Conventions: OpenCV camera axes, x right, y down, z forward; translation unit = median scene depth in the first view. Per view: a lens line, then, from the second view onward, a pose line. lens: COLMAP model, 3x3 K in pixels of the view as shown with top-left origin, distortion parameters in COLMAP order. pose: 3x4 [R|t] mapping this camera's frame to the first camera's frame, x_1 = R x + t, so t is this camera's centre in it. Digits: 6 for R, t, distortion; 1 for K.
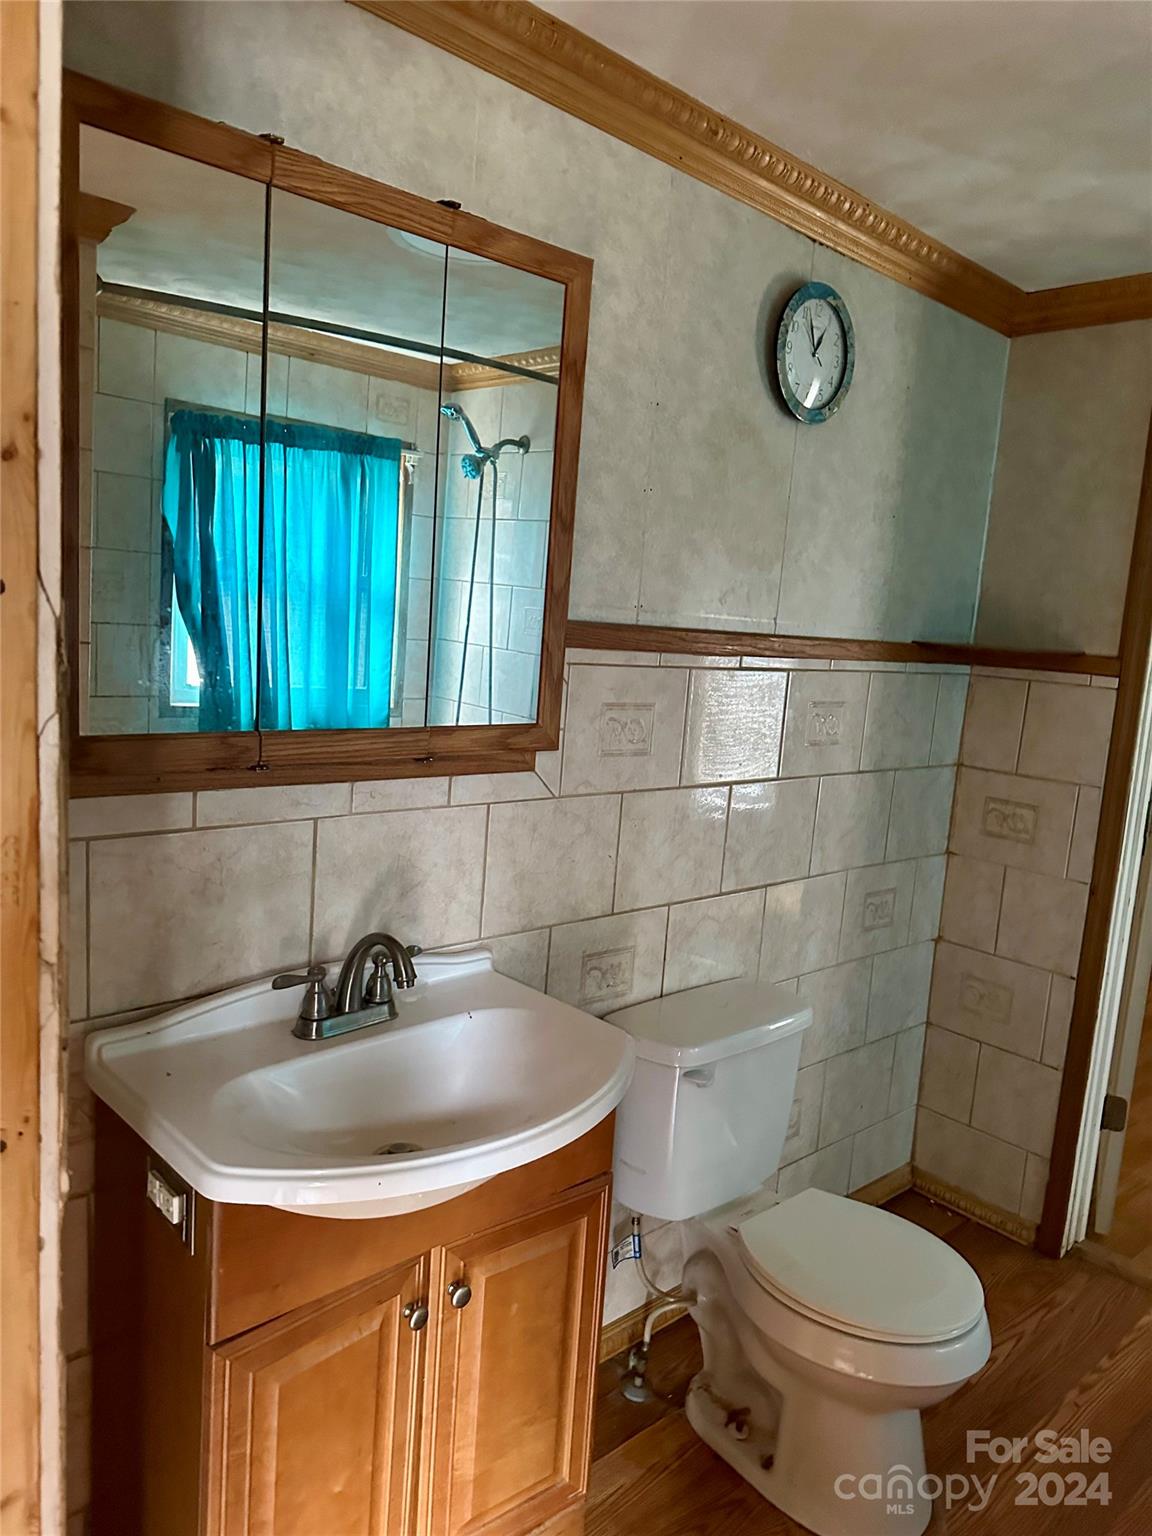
lens RADIAL K [[1073.0, 0, 588.7], [0, 1073.0, 778.7], [0, 0, 1]] dist [0.094344, -0.112130]
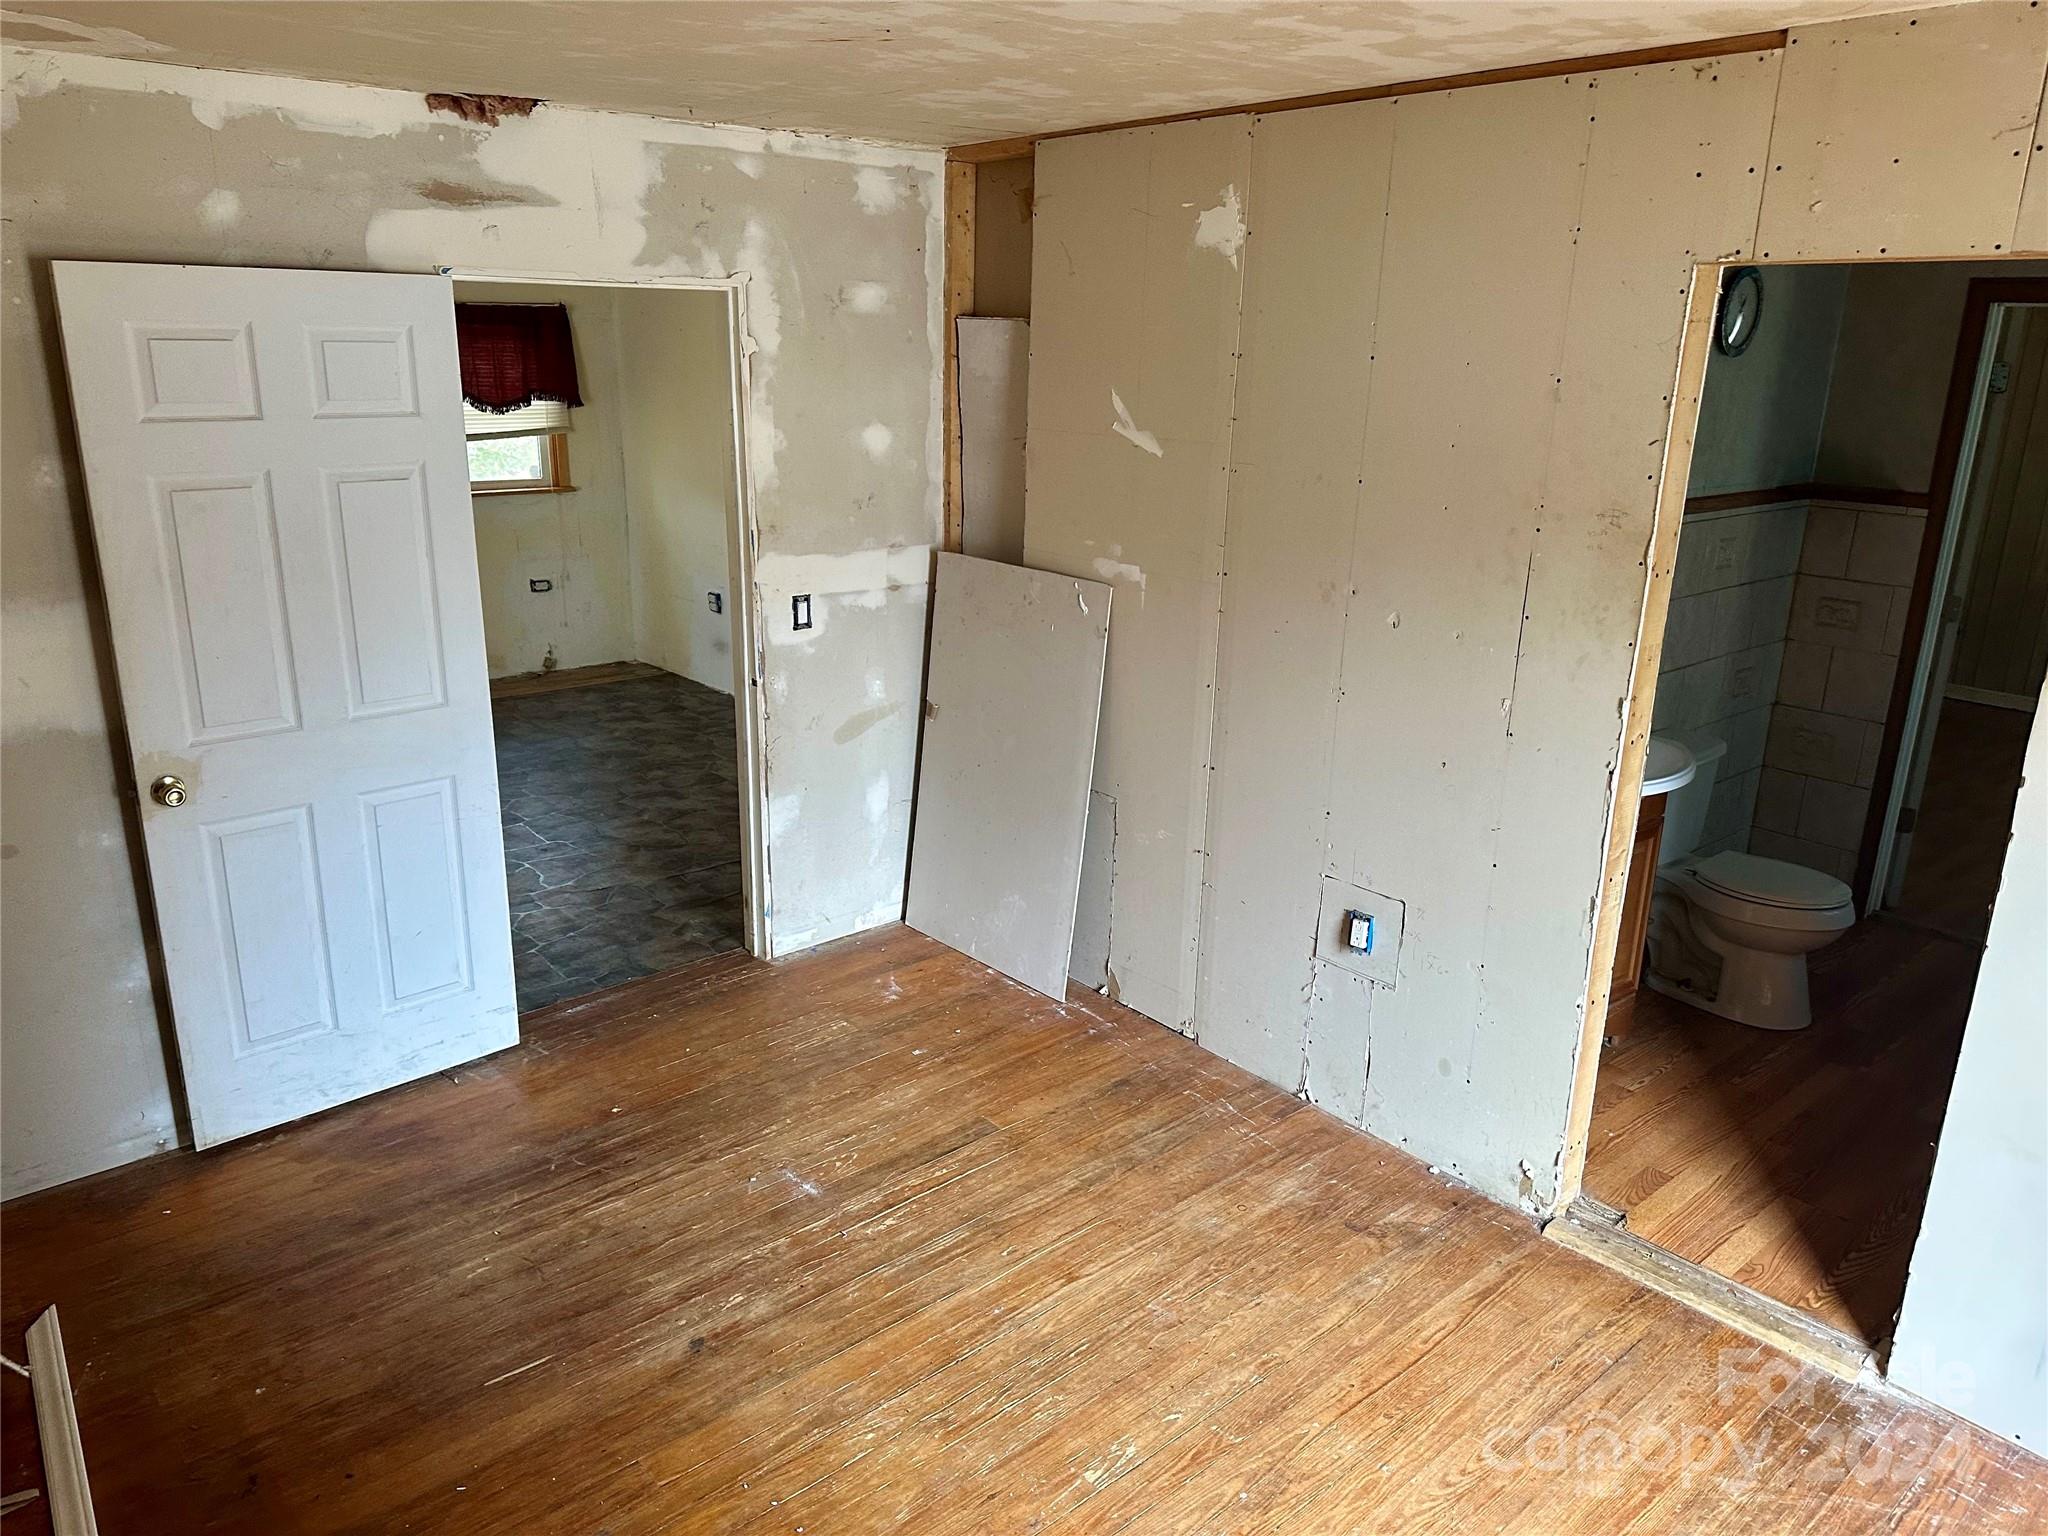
lens RADIAL K [[1430.6, 0, 1002.3], [0, 1430.6, 768.7], [0, 0, 1]] dist [0.094344, -0.112130]
pose [[0.998127, -0.036818, -0.048866, -0.586919], [0.043269, 0.989444, 0.138308, -0.068298], [0.043258, -0.140164, 0.989183, -0.899020]]
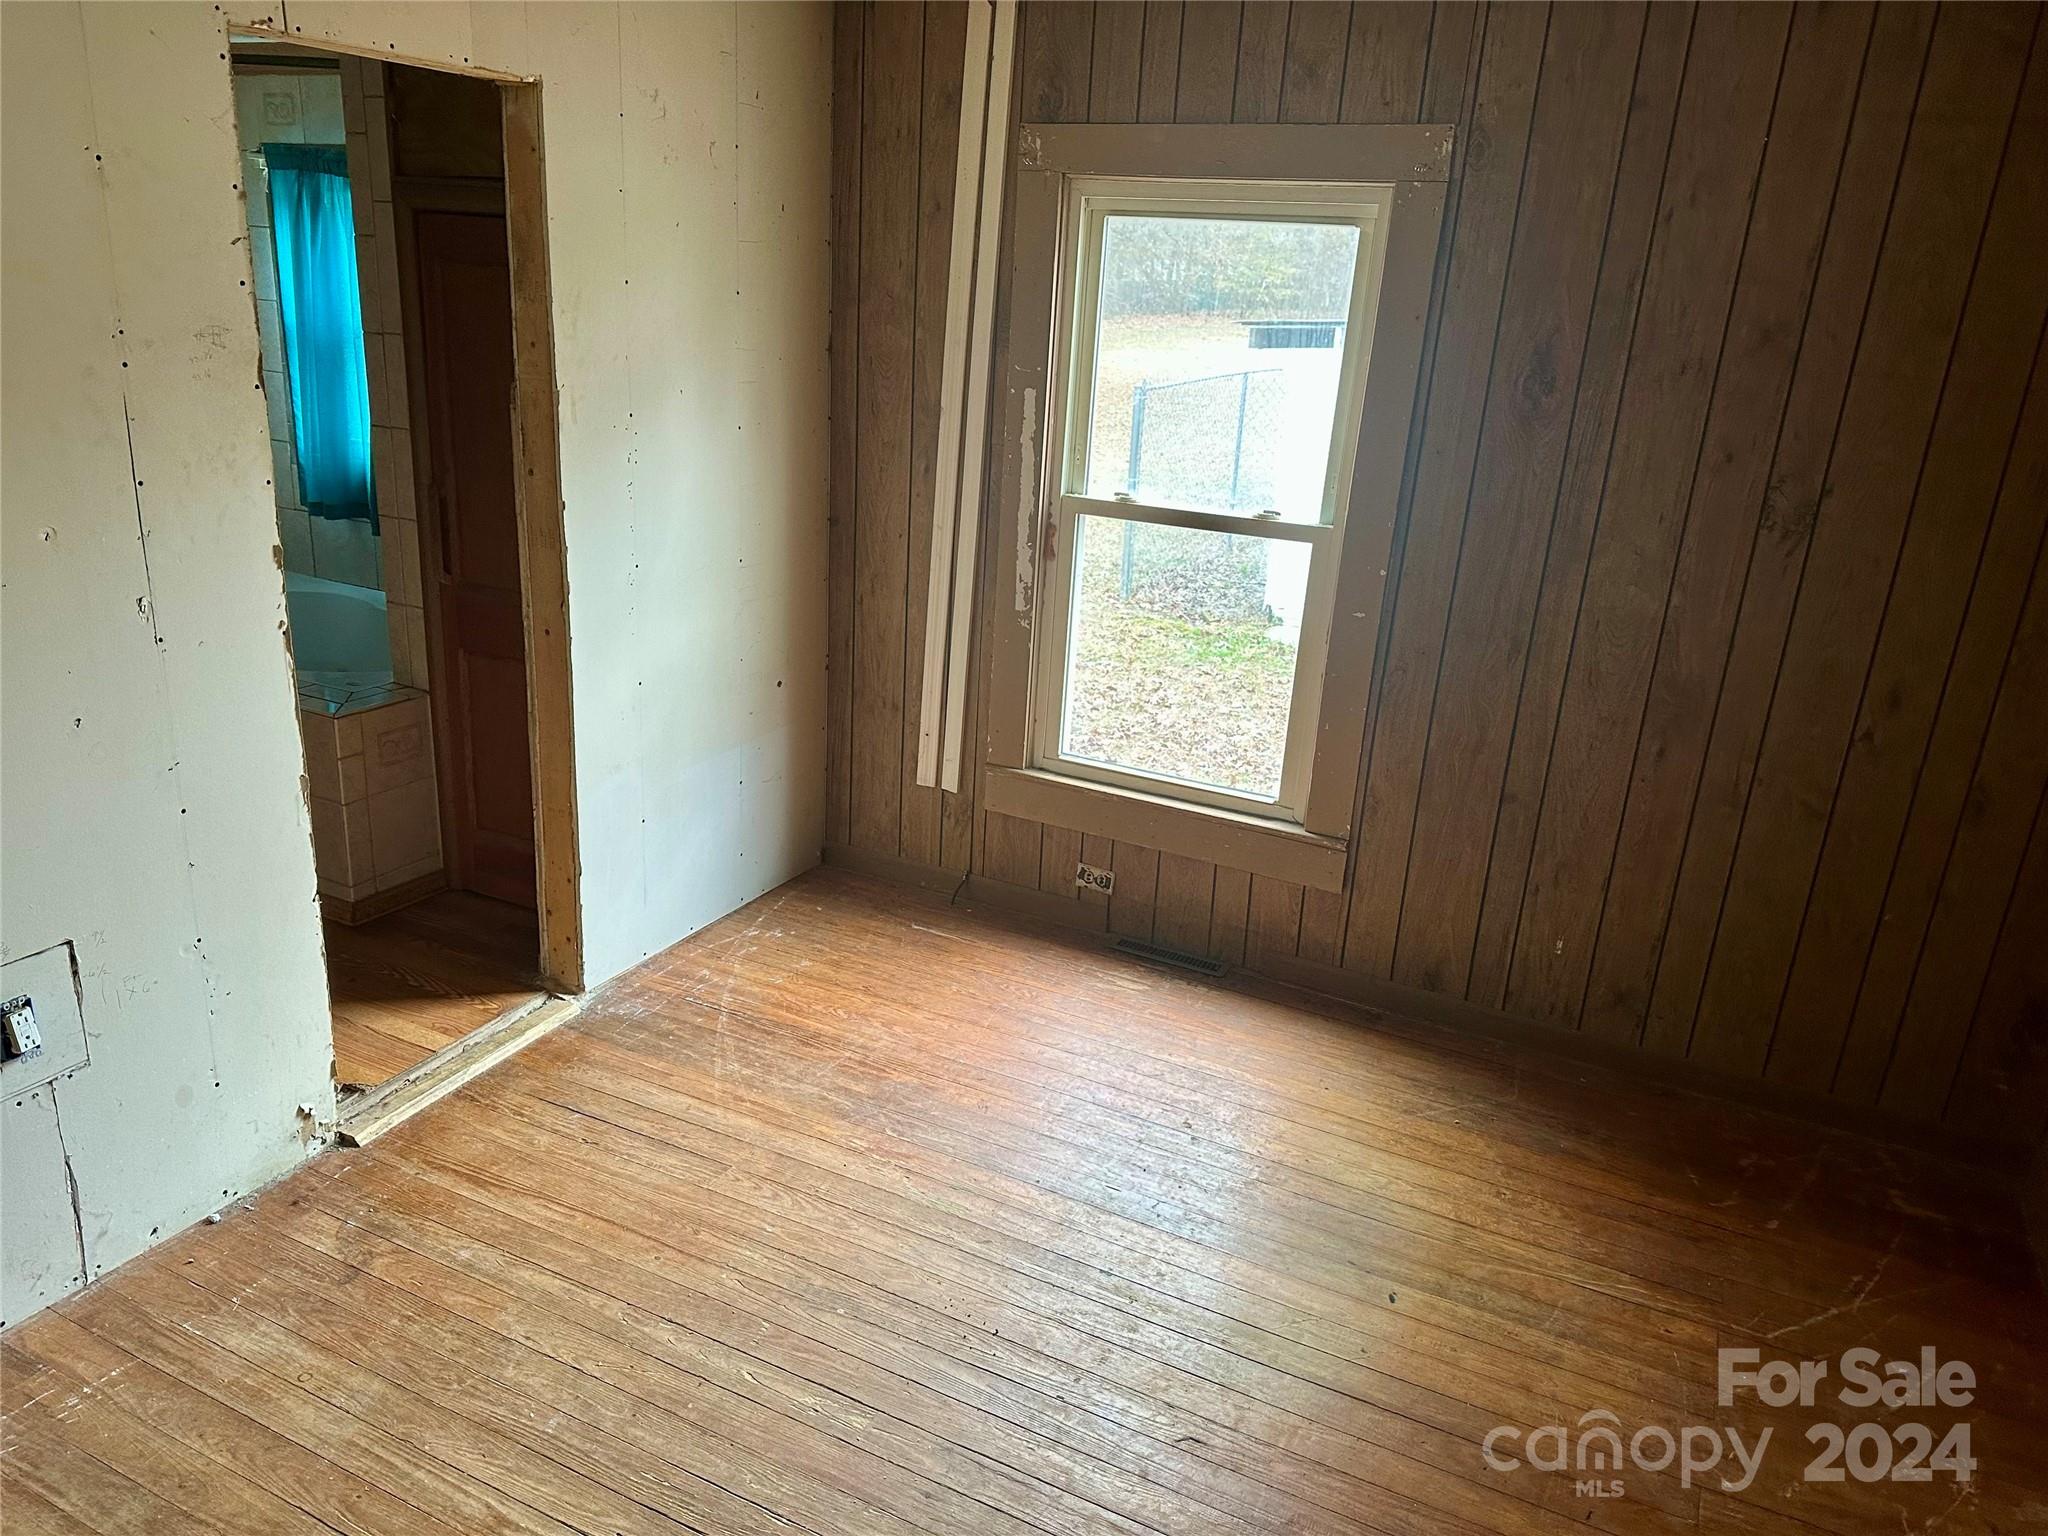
lens RADIAL K [[1430.6, 0, 1008.6], [0, 1430.6, 782.2], [0, 0, 1]] dist [0.094344, -0.112130]
pose [[-0.341778, -0.397085, 0.851769, -1.223655], [0.057950, 0.895719, 0.440827, -0.206706], [-0.937992, 0.200025, -0.283126, 0.078329]]
